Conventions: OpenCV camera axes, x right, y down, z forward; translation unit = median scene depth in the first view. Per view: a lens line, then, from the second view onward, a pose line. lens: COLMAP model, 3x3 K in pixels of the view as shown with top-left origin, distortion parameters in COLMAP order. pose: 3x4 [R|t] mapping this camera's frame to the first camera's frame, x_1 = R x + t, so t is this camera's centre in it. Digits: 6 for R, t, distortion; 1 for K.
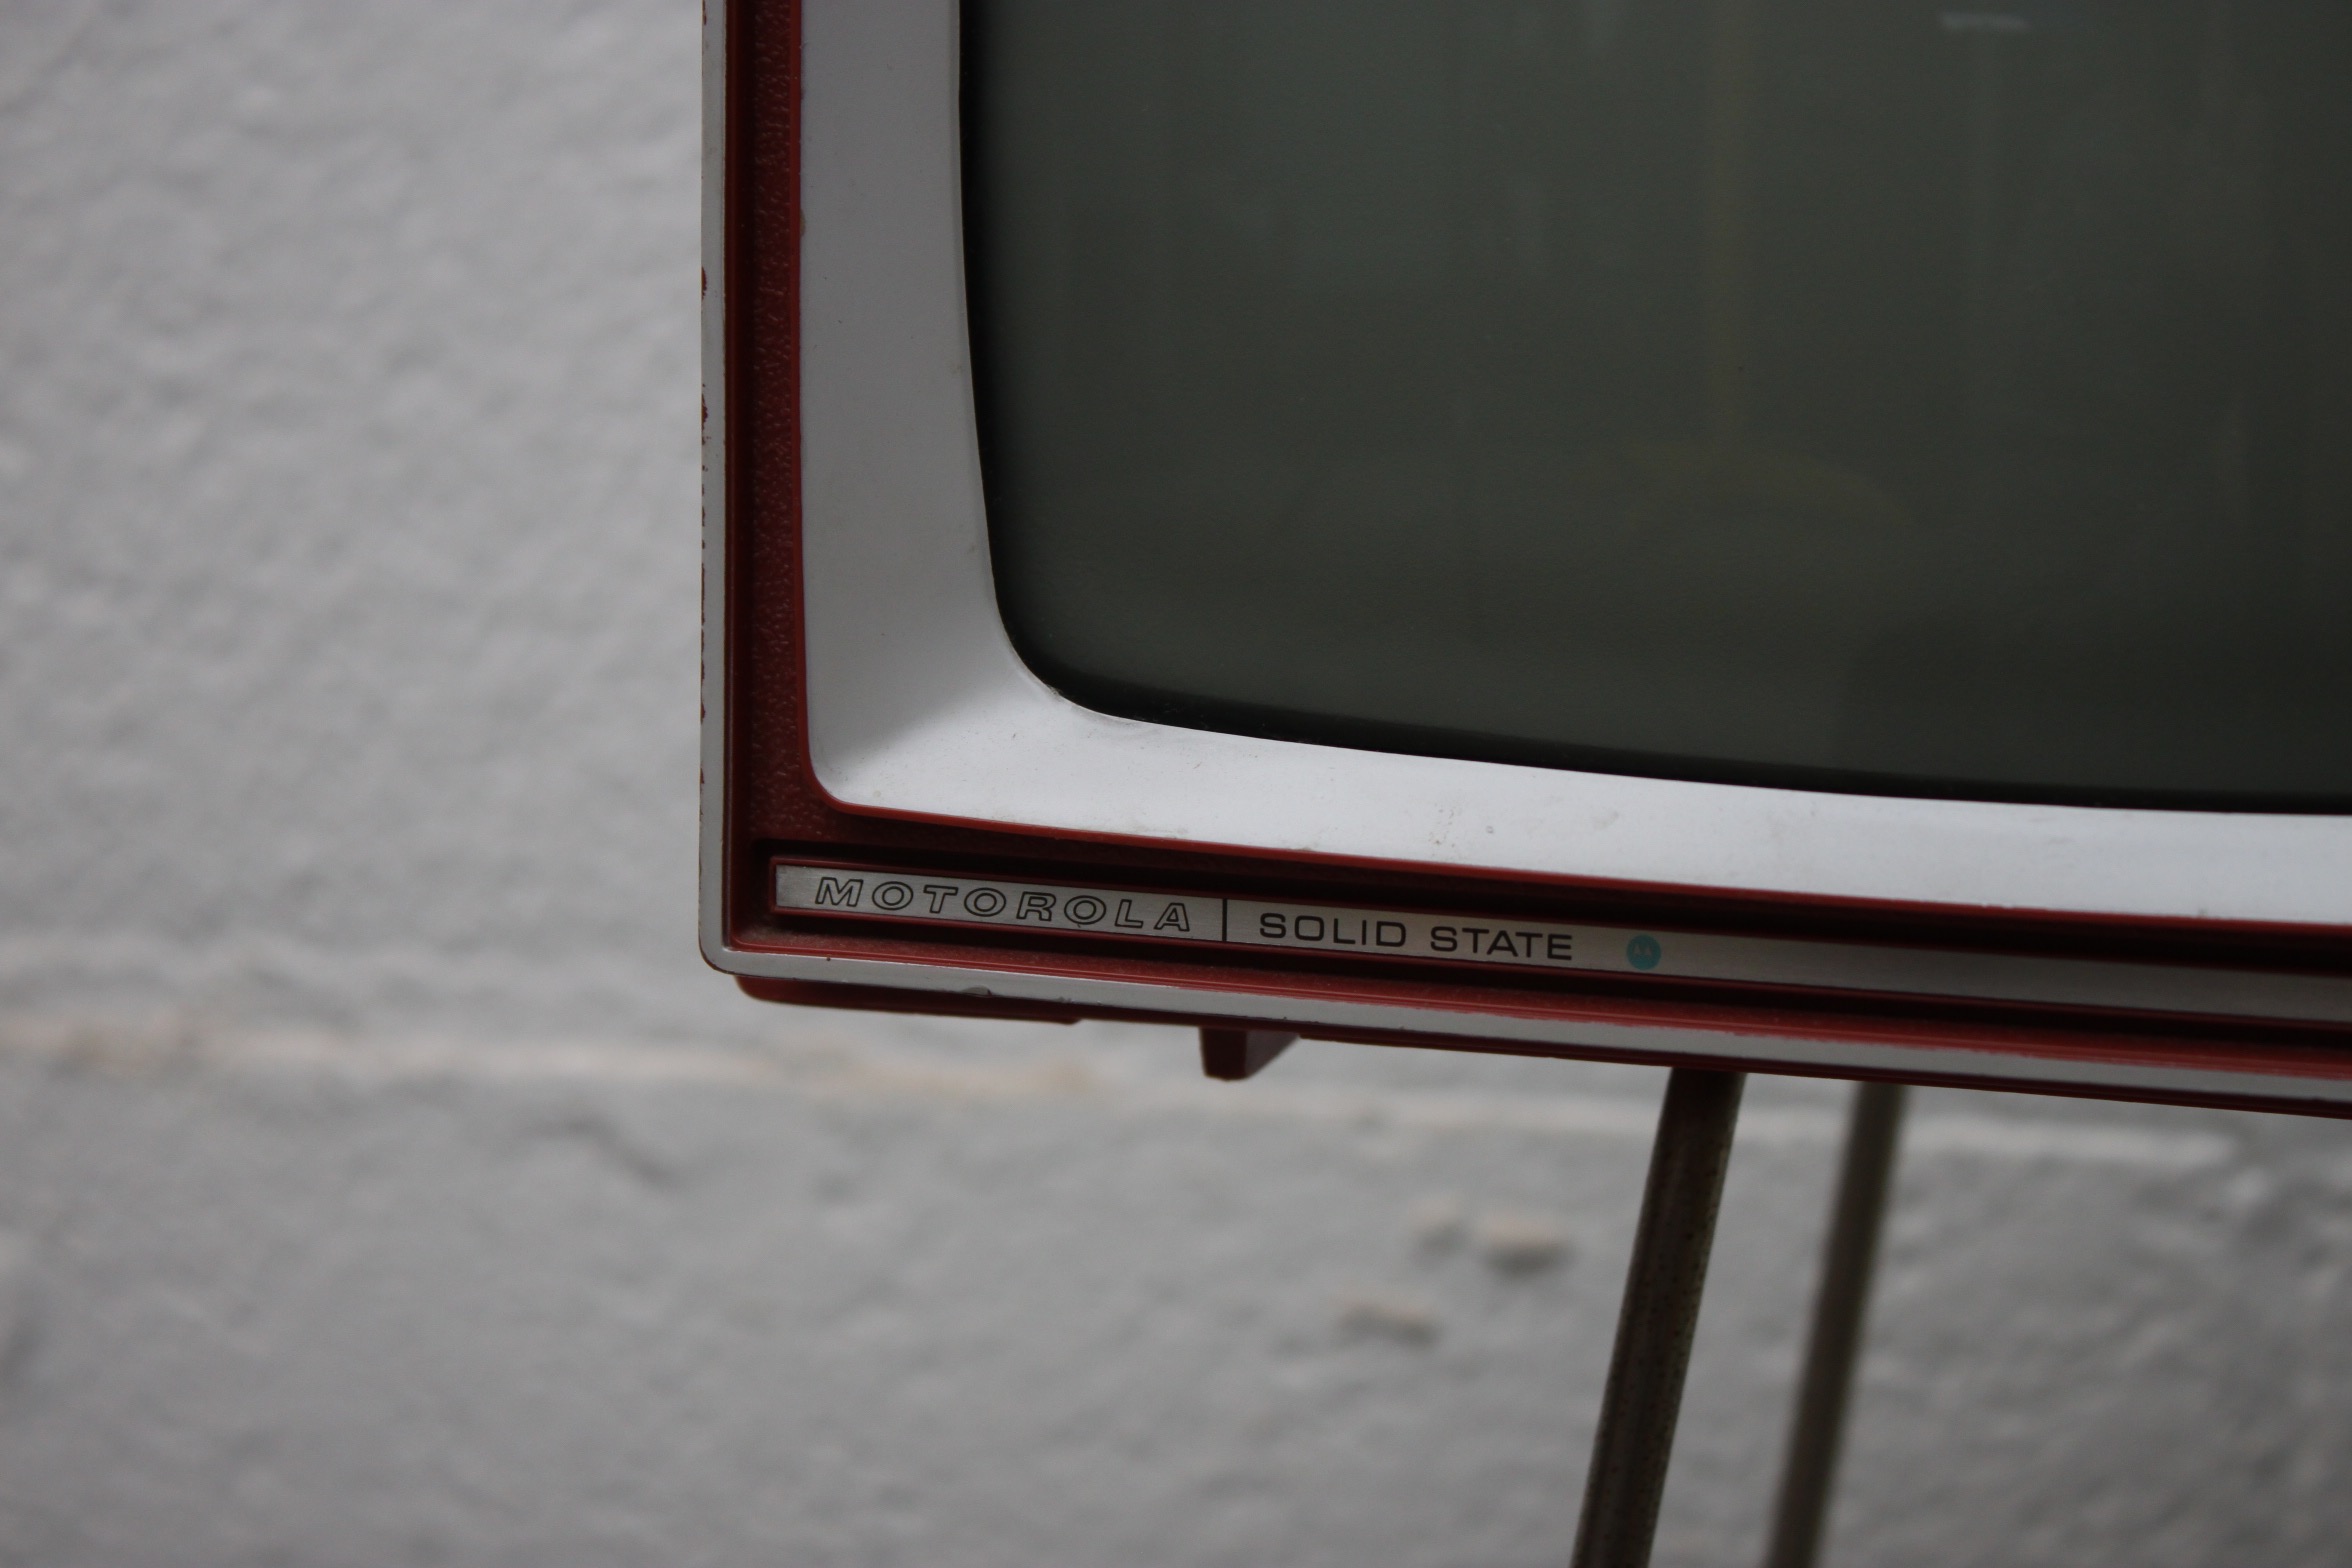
lens RADIAL K [[5351.0, 0, 1175.6], [0, 5351.0, 835.4], [0, 0, 1]] dist [0.121397, 0.243226]
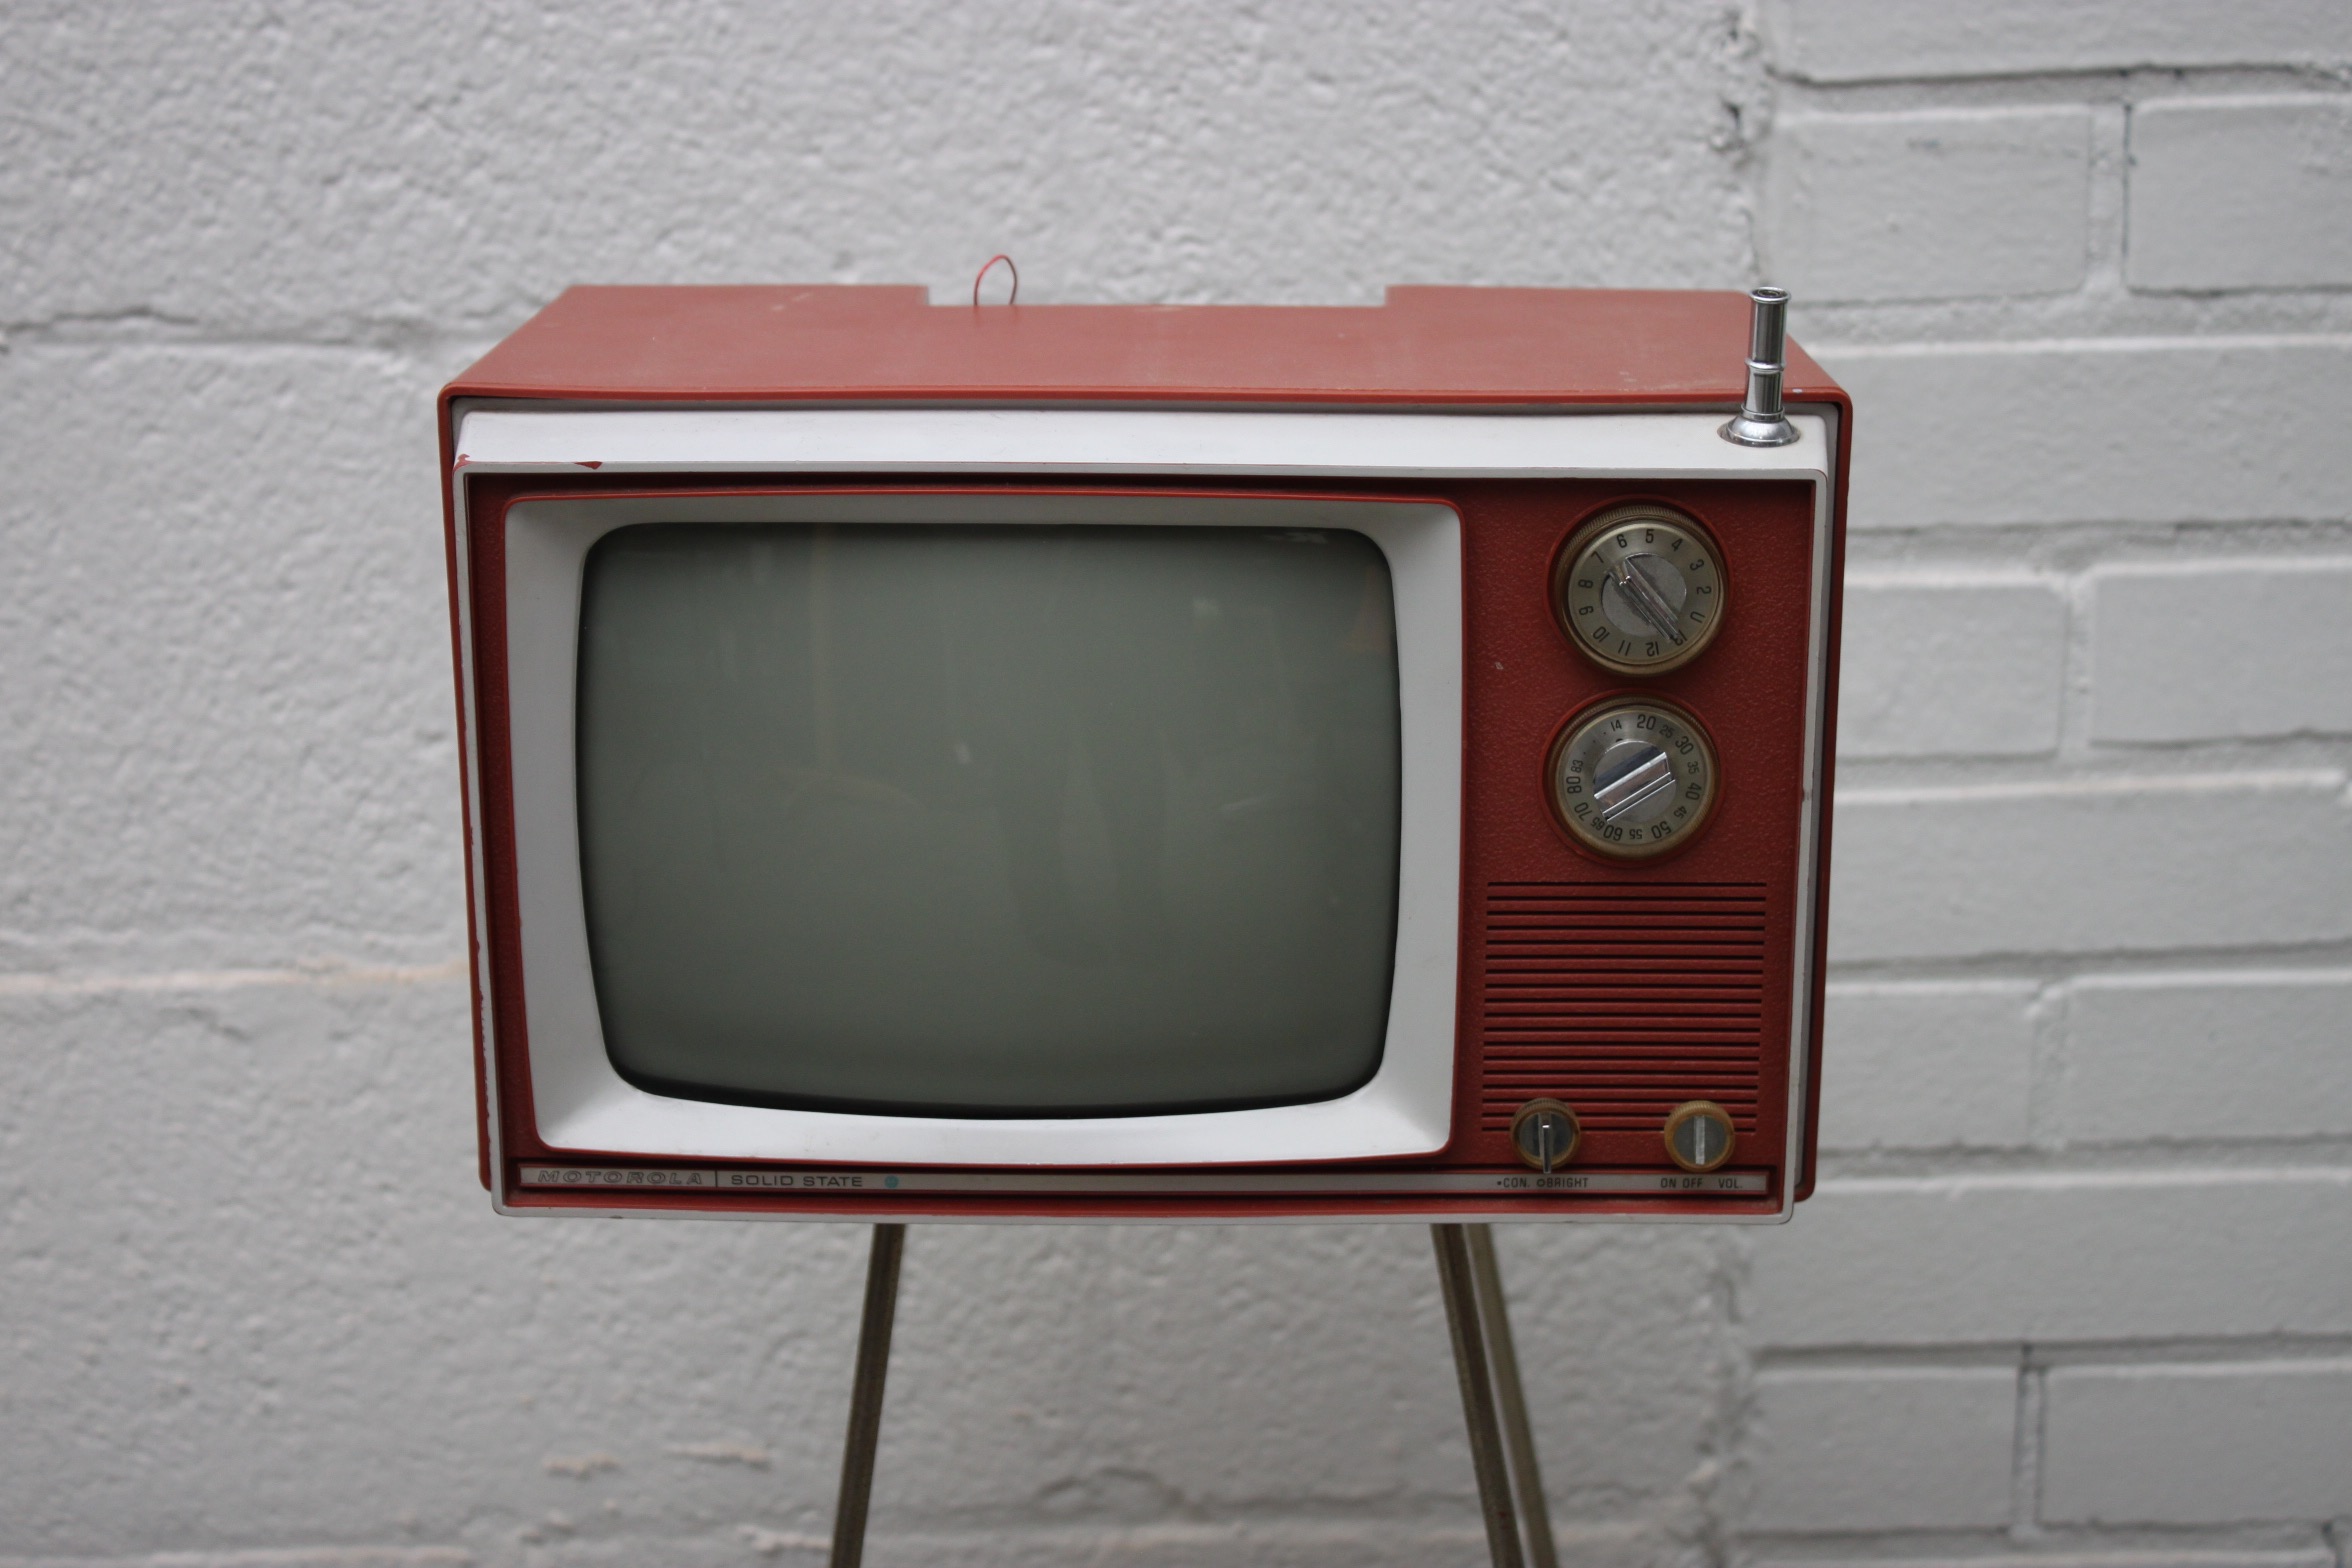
lens RADIAL K [[4517.3, 0, 1176.0], [0, 4517.3, 784.0], [0, 0, 1]] dist [0.000752, 0.162094]
pose [[0.965036, -0.103528, 0.240804, -0.152684], [0.053914, 0.977450, 0.204169, -0.326795], [-0.256511, -0.184048, 0.948856, -0.556488]]
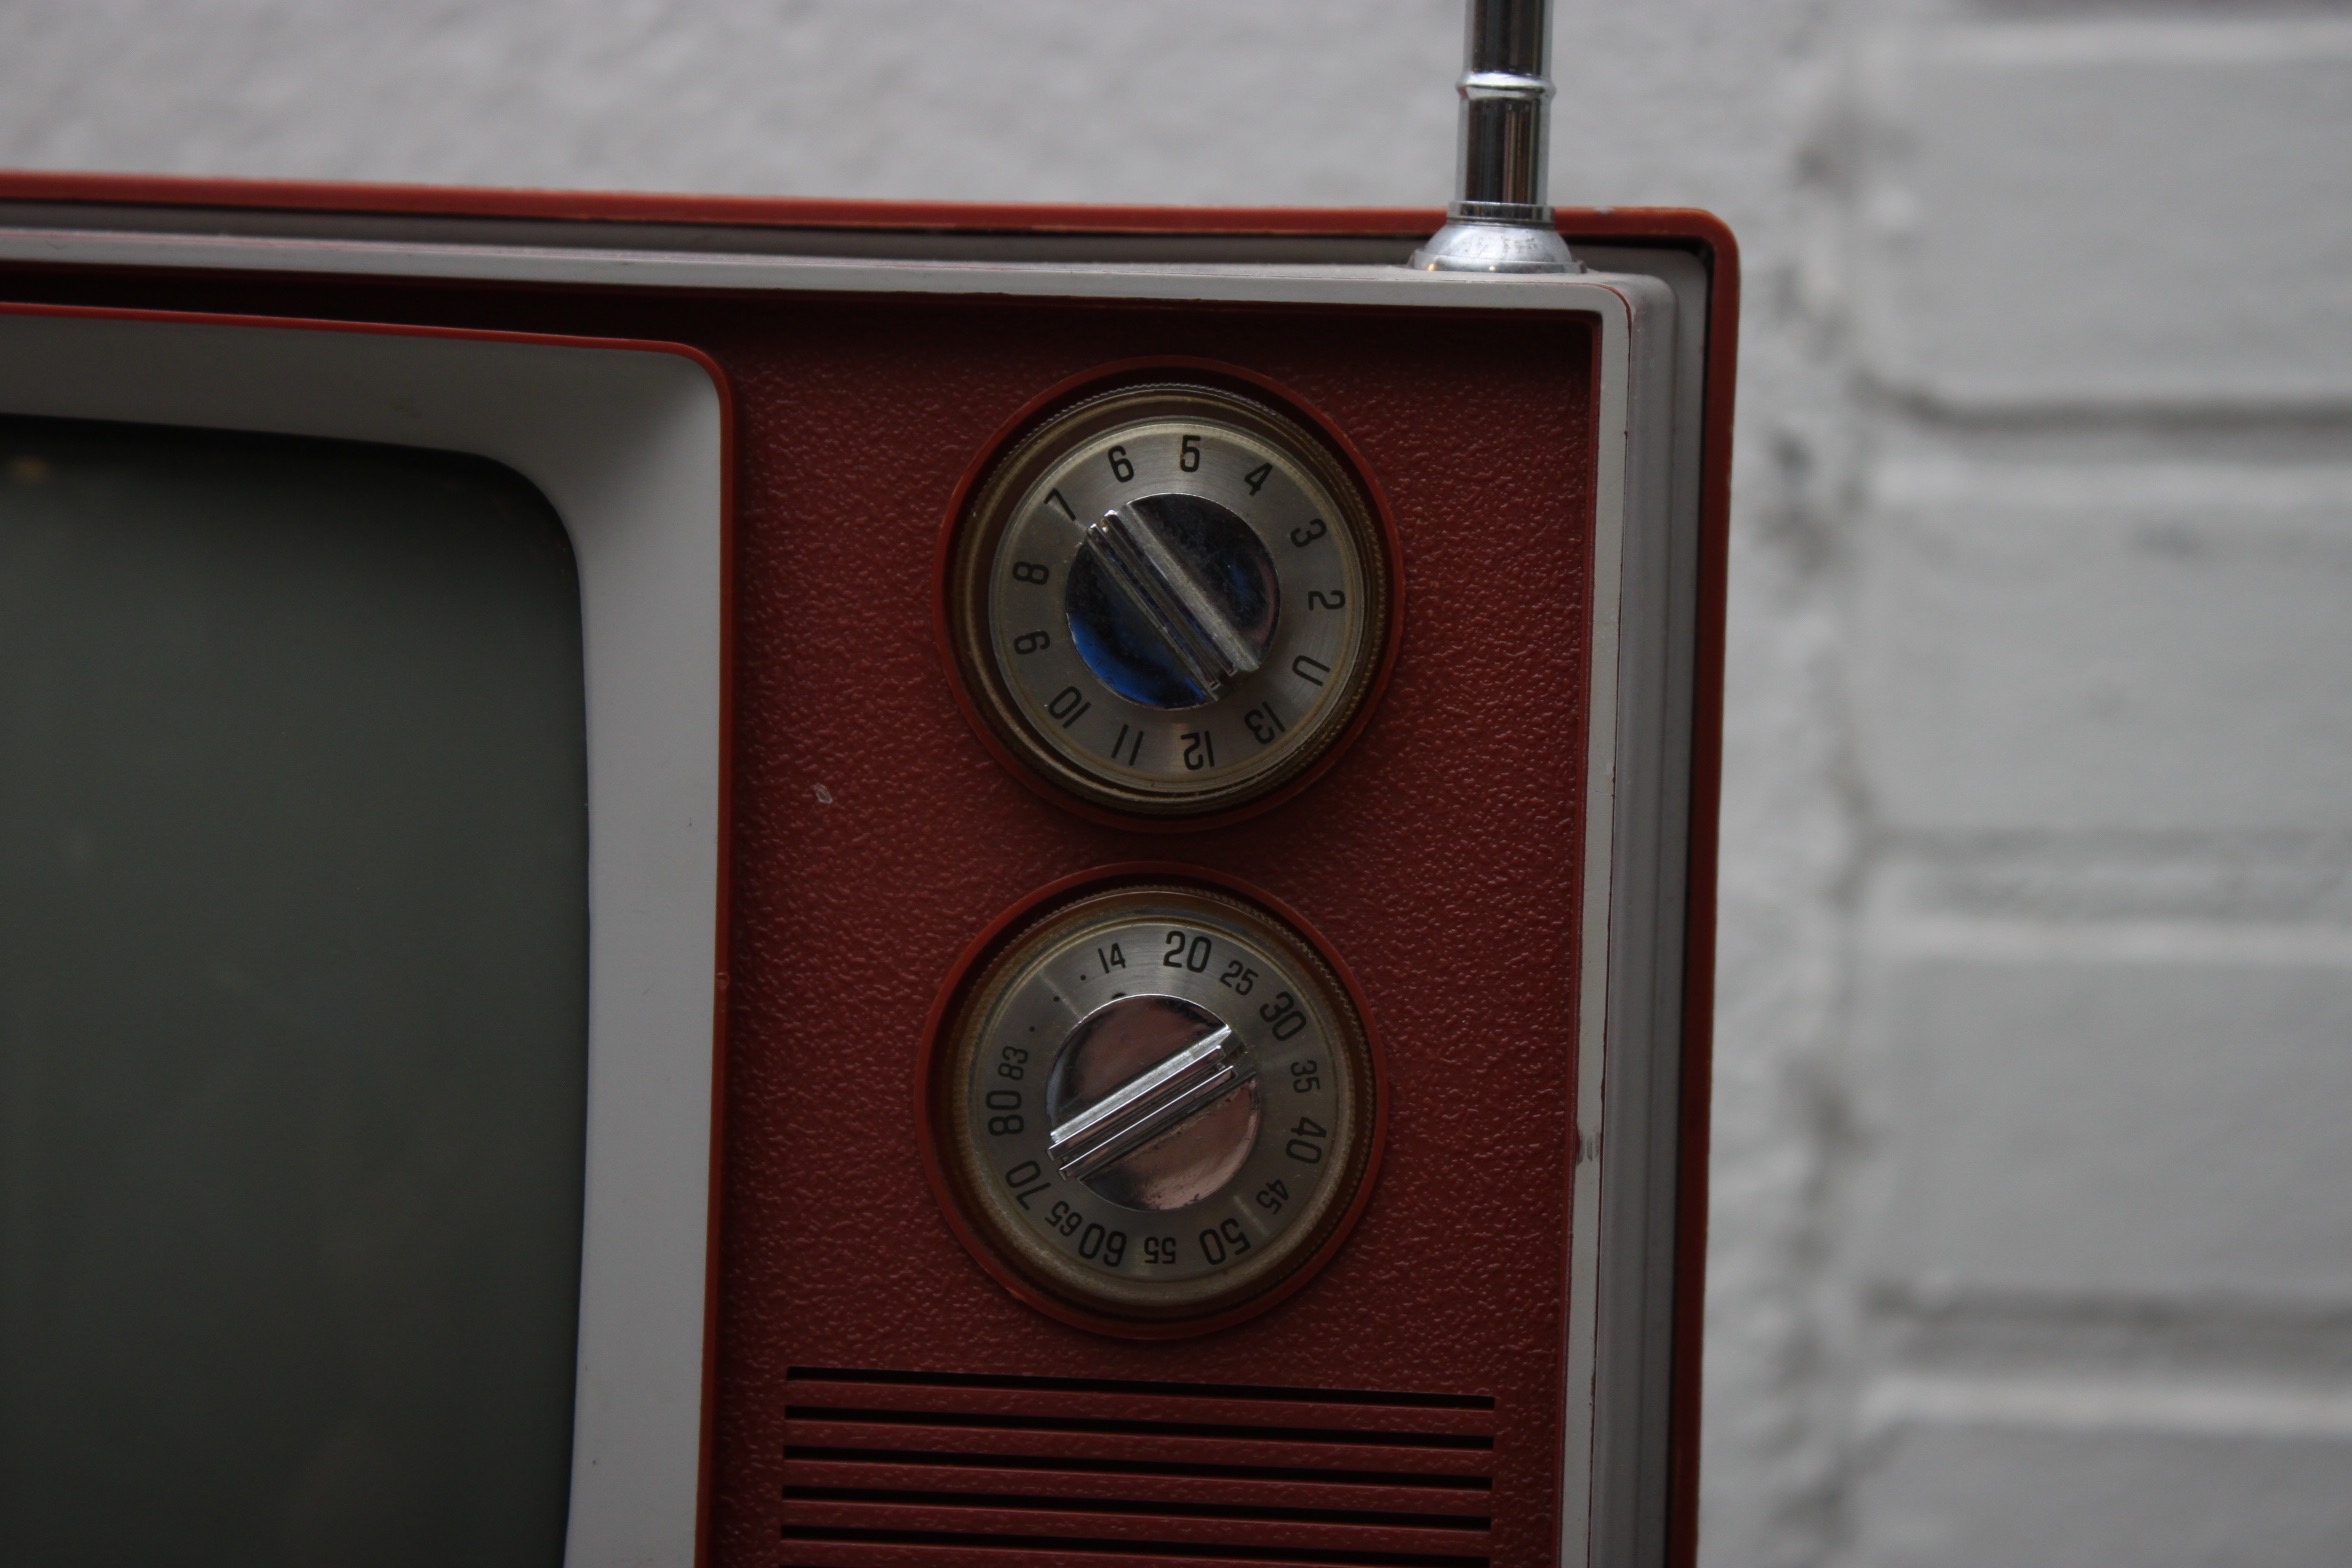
lens RADIAL K [[5351.0, 0, 1175.6], [0, 5351.0, 835.4], [0, 0, 1]] dist [0.121397, 0.243226]
pose [[0.985689, 0.015267, 0.167880, 0.146962], [0.007941, 0.990580, -0.136706, -0.041099], [-0.168386, 0.136083, 0.976283, -0.026030]]
